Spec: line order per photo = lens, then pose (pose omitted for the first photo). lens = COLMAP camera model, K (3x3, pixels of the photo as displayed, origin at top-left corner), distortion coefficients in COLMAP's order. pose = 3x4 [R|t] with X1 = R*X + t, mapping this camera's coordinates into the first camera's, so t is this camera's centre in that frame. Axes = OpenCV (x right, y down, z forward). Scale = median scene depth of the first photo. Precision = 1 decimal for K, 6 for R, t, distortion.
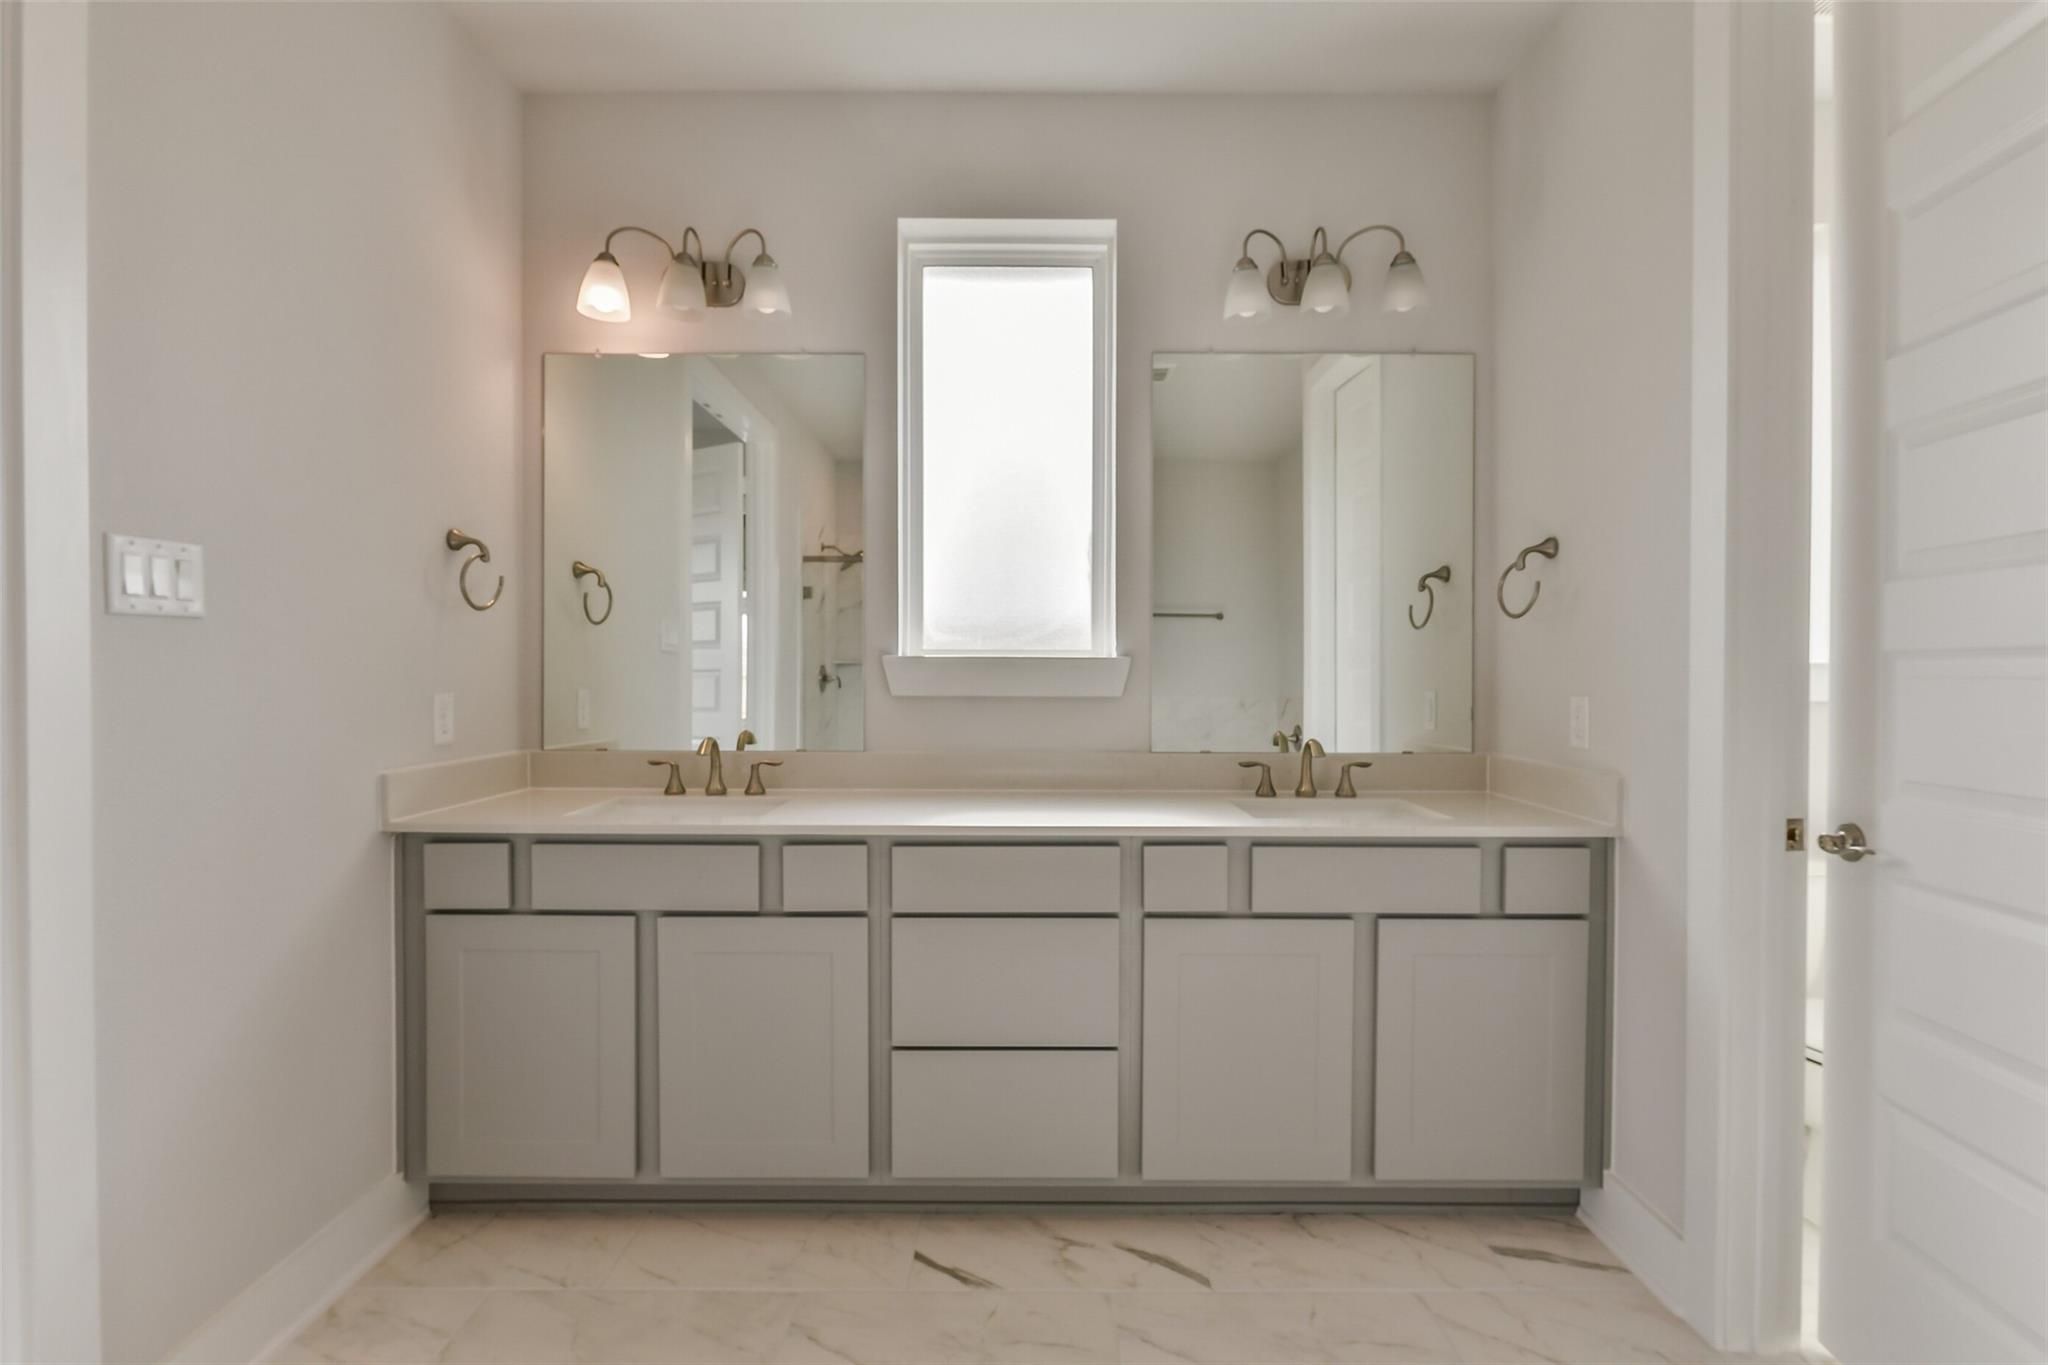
lens RADIAL K [[986.7, 0, 1035.1], [0, 986.7, 684.2], [0, 0, 1]] dist [-0.001031, -0.000342]
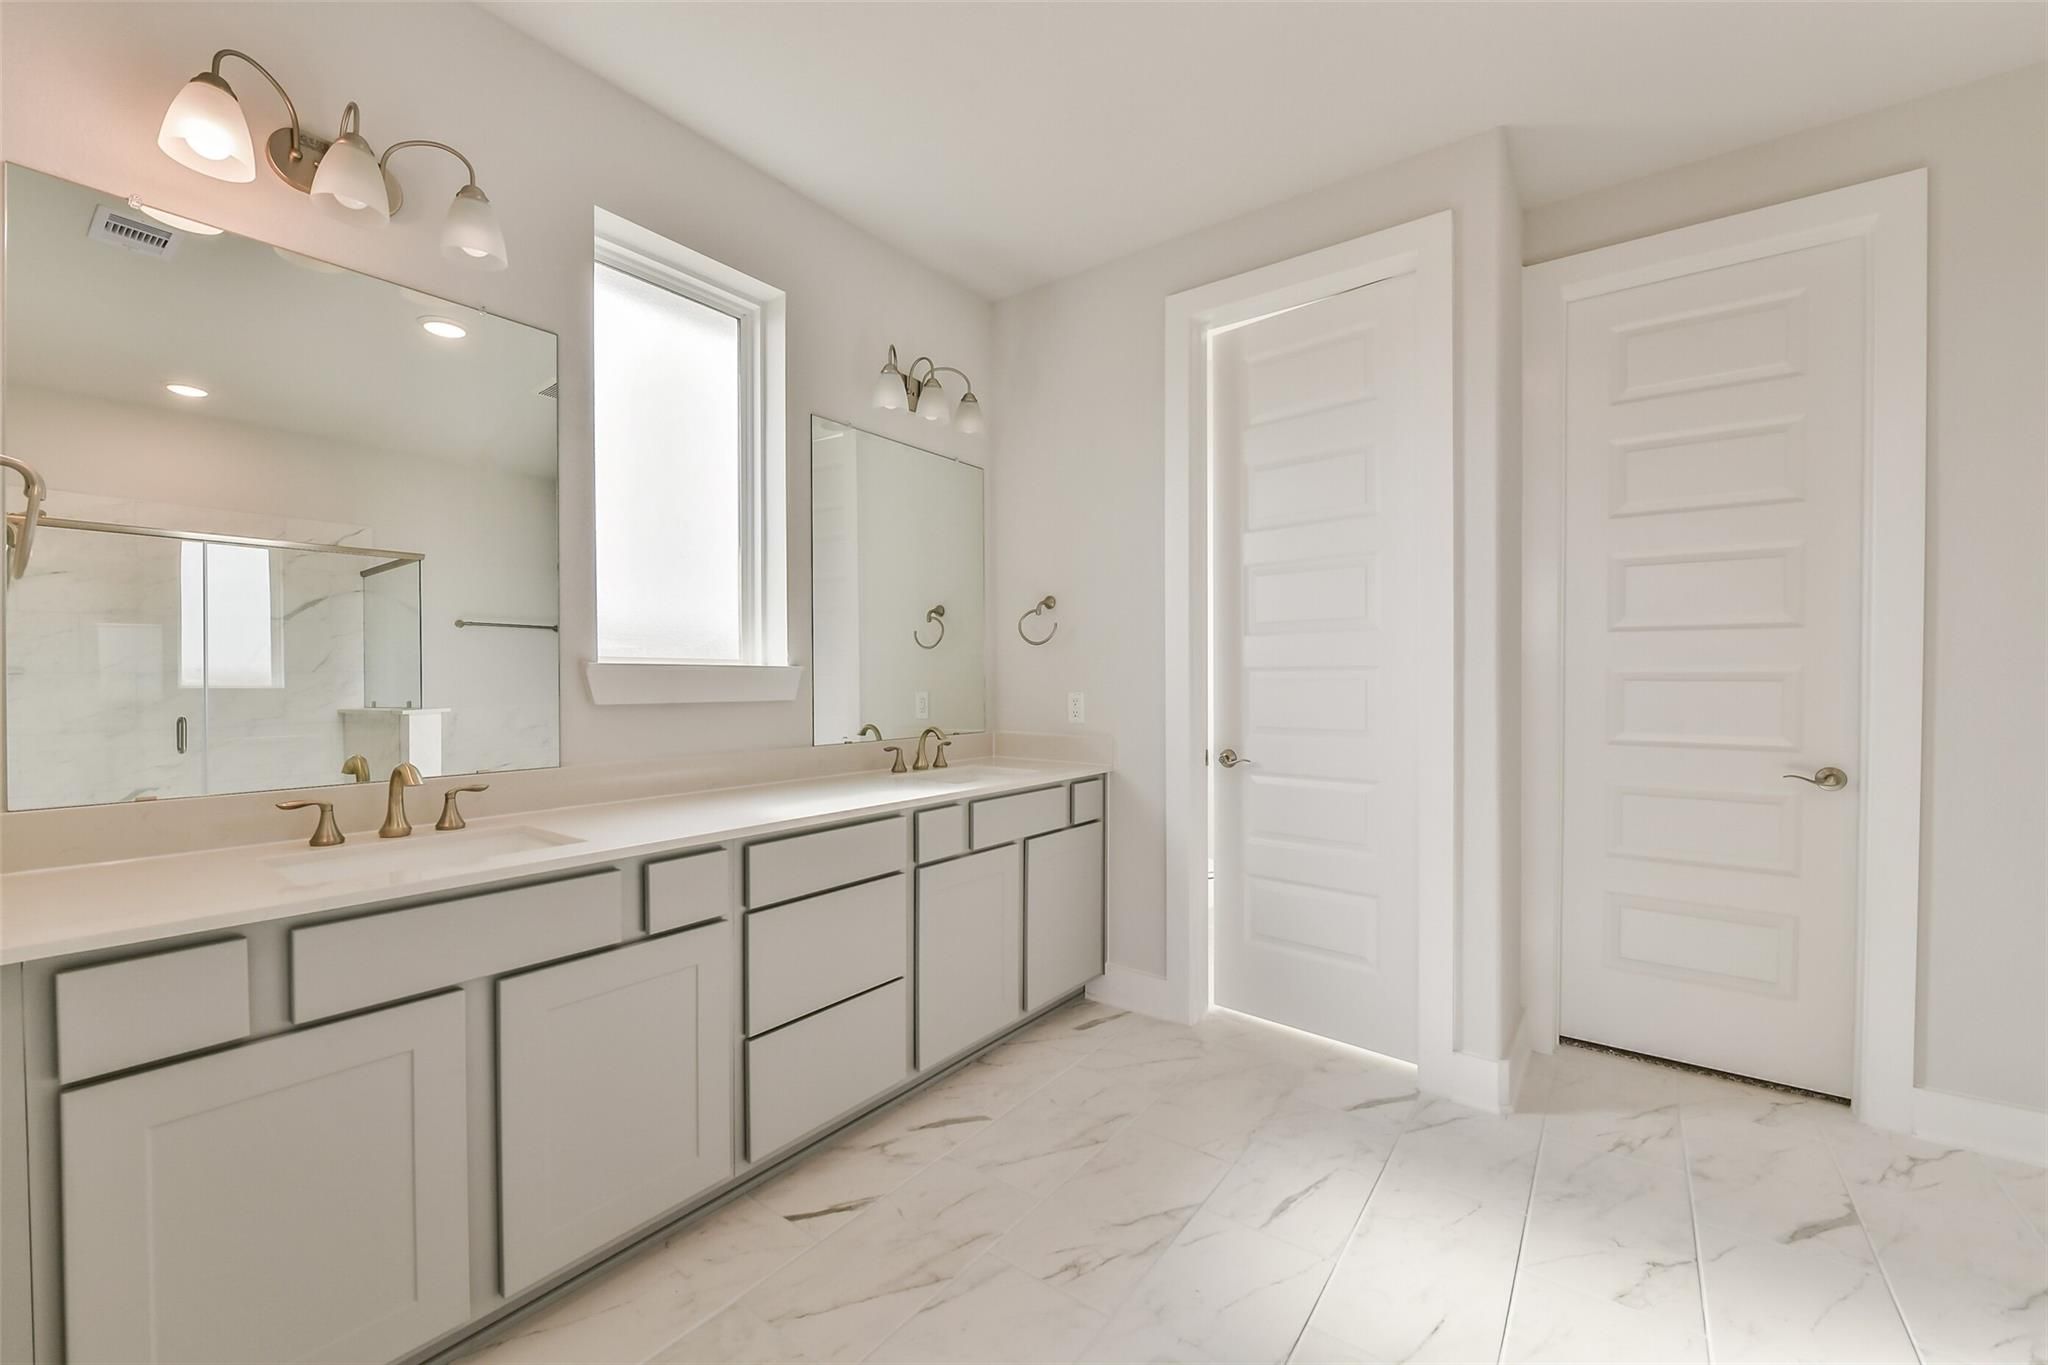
lens RADIAL K [[829.6, 0, 1024.0], [0, 829.6, 682.5], [0, 0, 1]] dist [-0.001185, 0.000143]
pose [[0.590538, -0.006960, 0.806980, -0.620321], [0.013167, 0.999913, -0.001011, -0.004041], [-0.806903, 0.011223, 0.590578, 0.220531]]
